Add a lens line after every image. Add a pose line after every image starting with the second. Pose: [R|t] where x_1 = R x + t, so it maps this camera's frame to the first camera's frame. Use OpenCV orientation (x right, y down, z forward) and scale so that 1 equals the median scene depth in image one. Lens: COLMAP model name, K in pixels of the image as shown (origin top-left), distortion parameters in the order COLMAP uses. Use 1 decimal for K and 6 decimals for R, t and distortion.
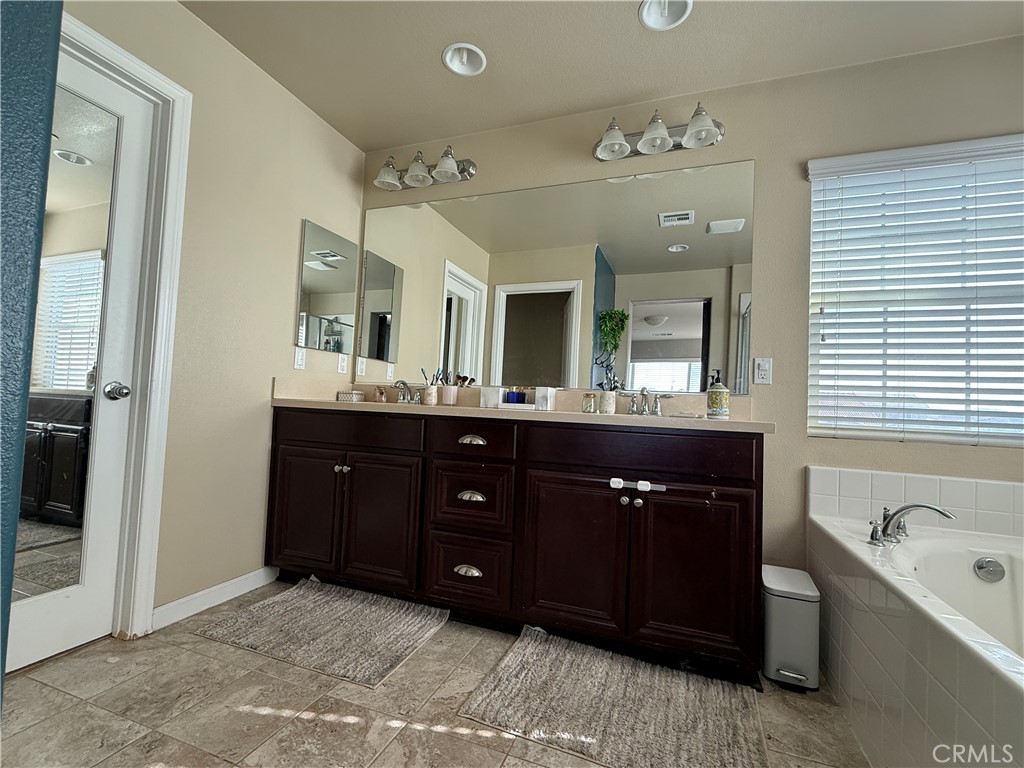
lens RADIAL K [[457.6, 0, 514.5], [0, 457.6, 385.2], [0, 0, 1]] dist [0.001186, -0.000228]
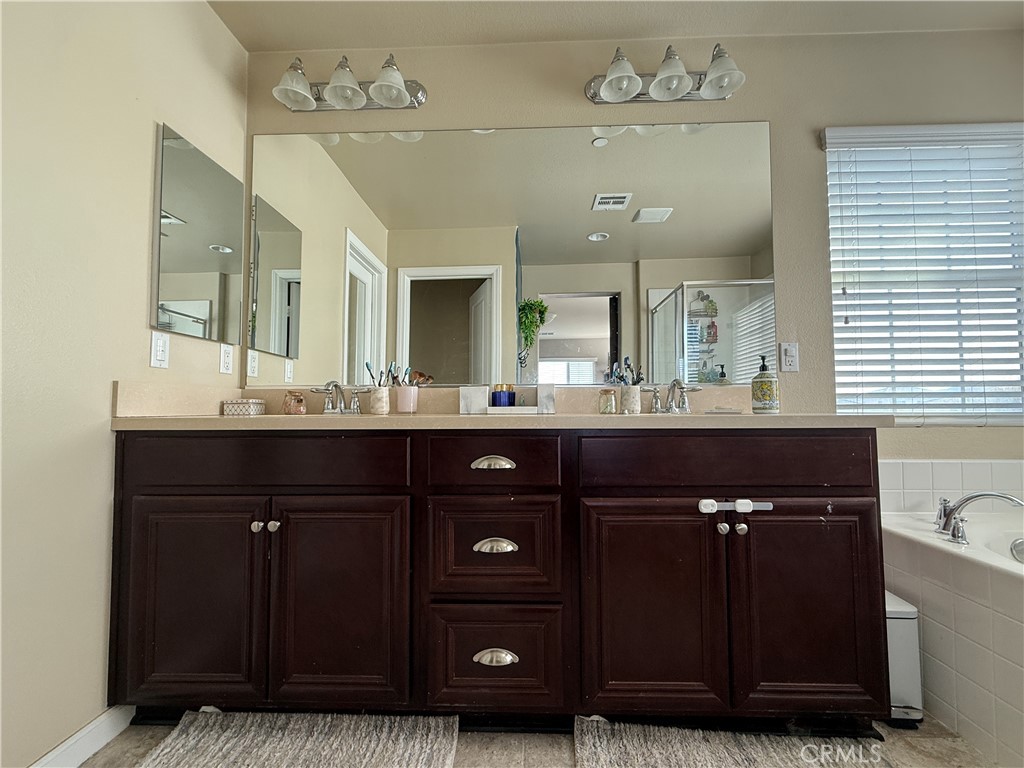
lens RADIAL K [[457.6, 0, 511.9], [0, 457.6, 386.3], [0, 0, 1]] dist [0.001186, -0.000228]
pose [[0.949542, -0.032304, 0.311973, -0.236876], [0.032953, 0.999452, 0.003195, 0.004505], [-0.311905, 0.007246, 0.950085, 0.298287]]
